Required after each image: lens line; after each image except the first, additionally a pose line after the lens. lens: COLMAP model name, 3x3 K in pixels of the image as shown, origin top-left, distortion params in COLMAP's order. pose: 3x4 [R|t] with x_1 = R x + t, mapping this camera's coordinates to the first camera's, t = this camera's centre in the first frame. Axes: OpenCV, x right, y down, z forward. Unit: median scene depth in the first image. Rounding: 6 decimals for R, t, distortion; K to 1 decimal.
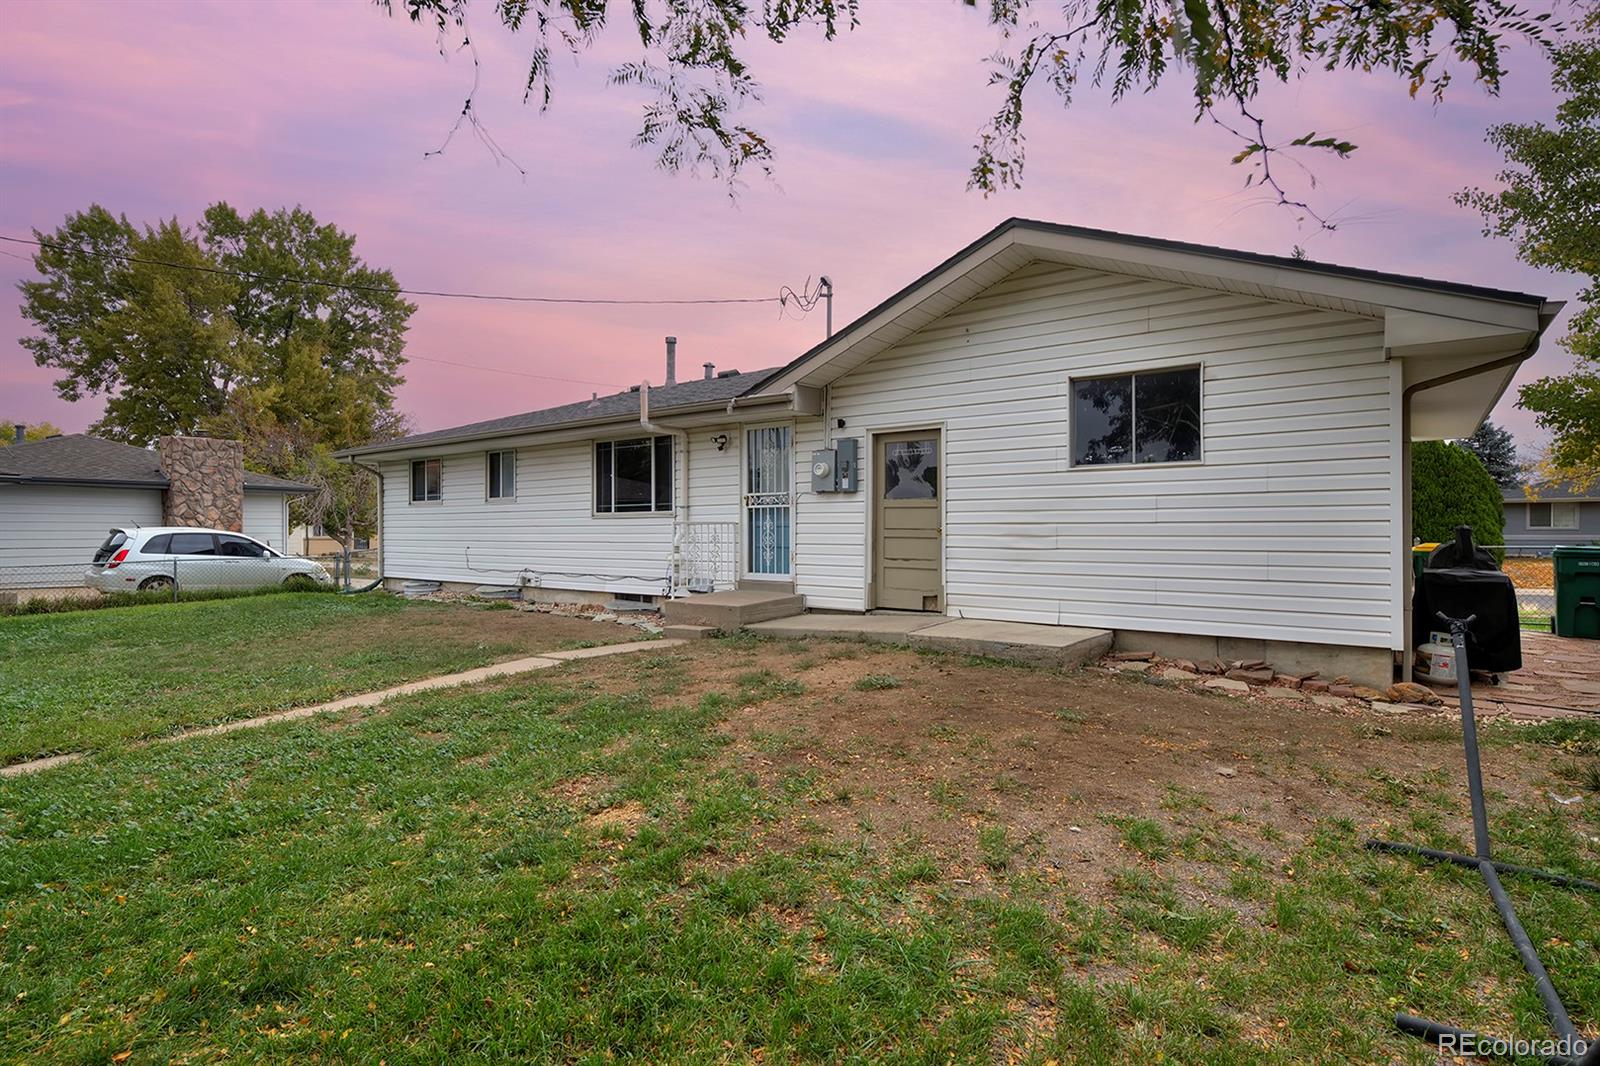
lens RADIAL K [[800.8, 0, 807.4], [0, 800.8, 530.4], [0, 0, 1]] dist [-0.002850, -0.000468]
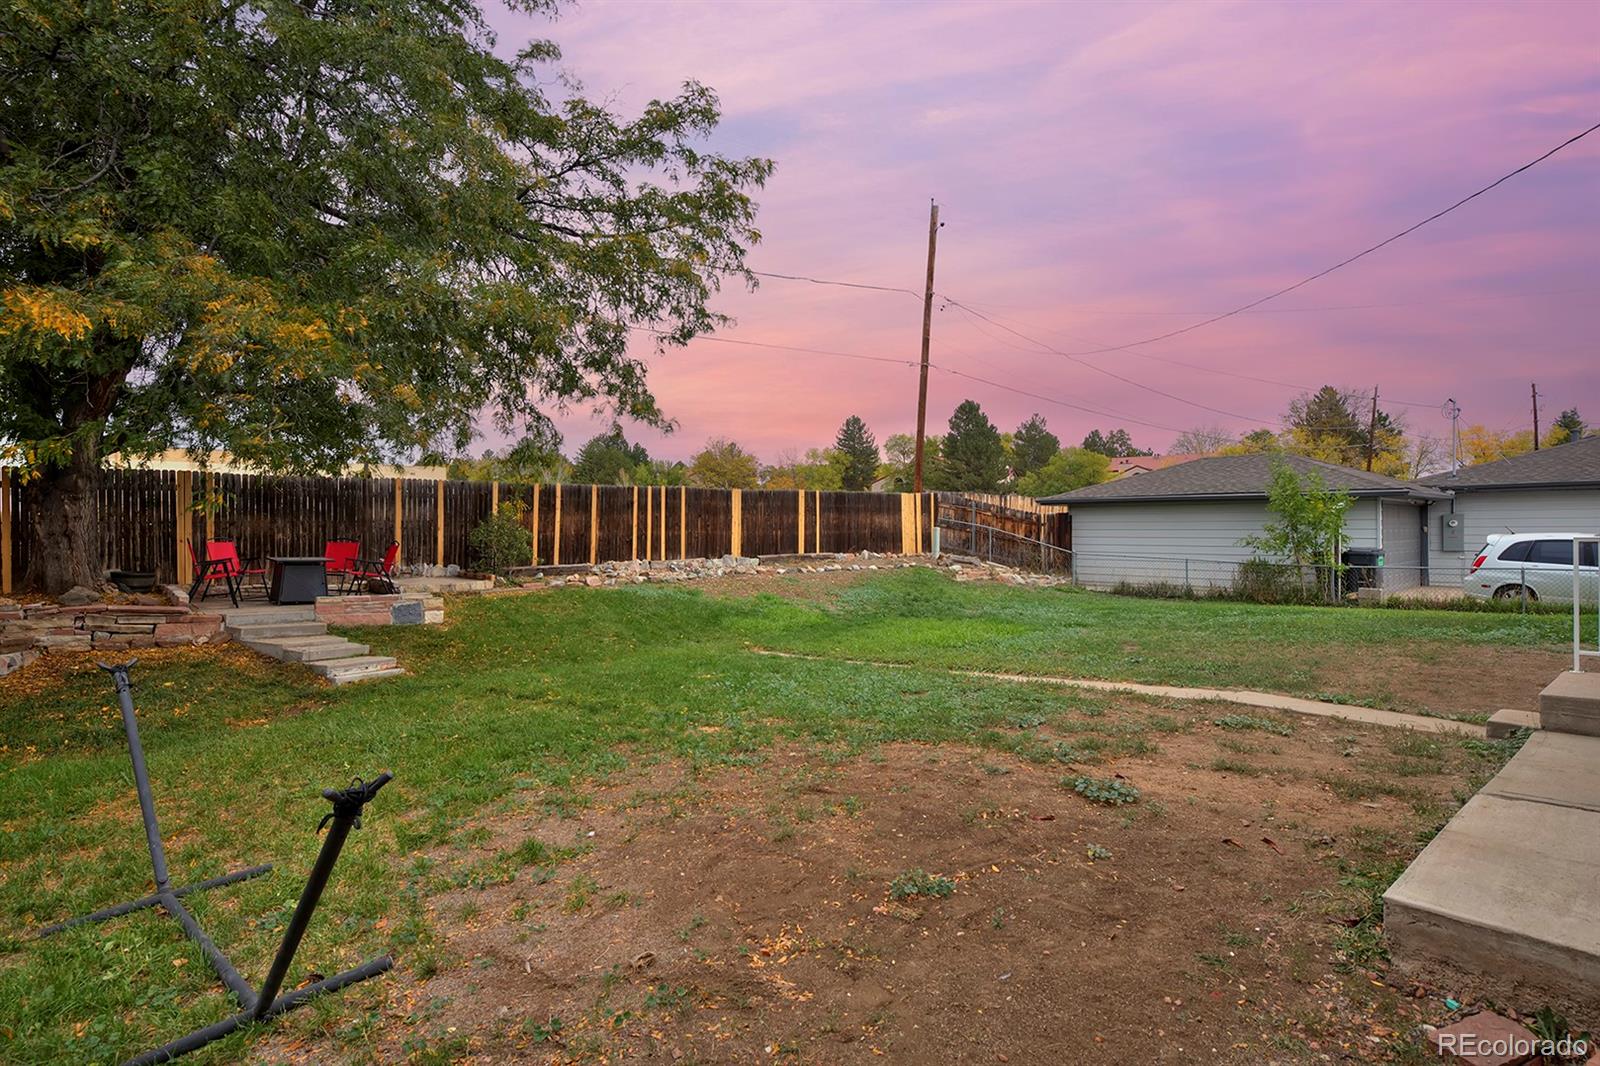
lens RADIAL K [[843.0, 0, 803.9], [0, 843.0, 530.4], [0, 0, 1]] dist [-0.004880, 0.000958]
pose [[-0.194056, 0.002834, -0.980986, 1.187959], [0.003150, 0.999992, 0.002266, -0.043283], [0.980985, -0.002650, -0.194063, 1.284247]]
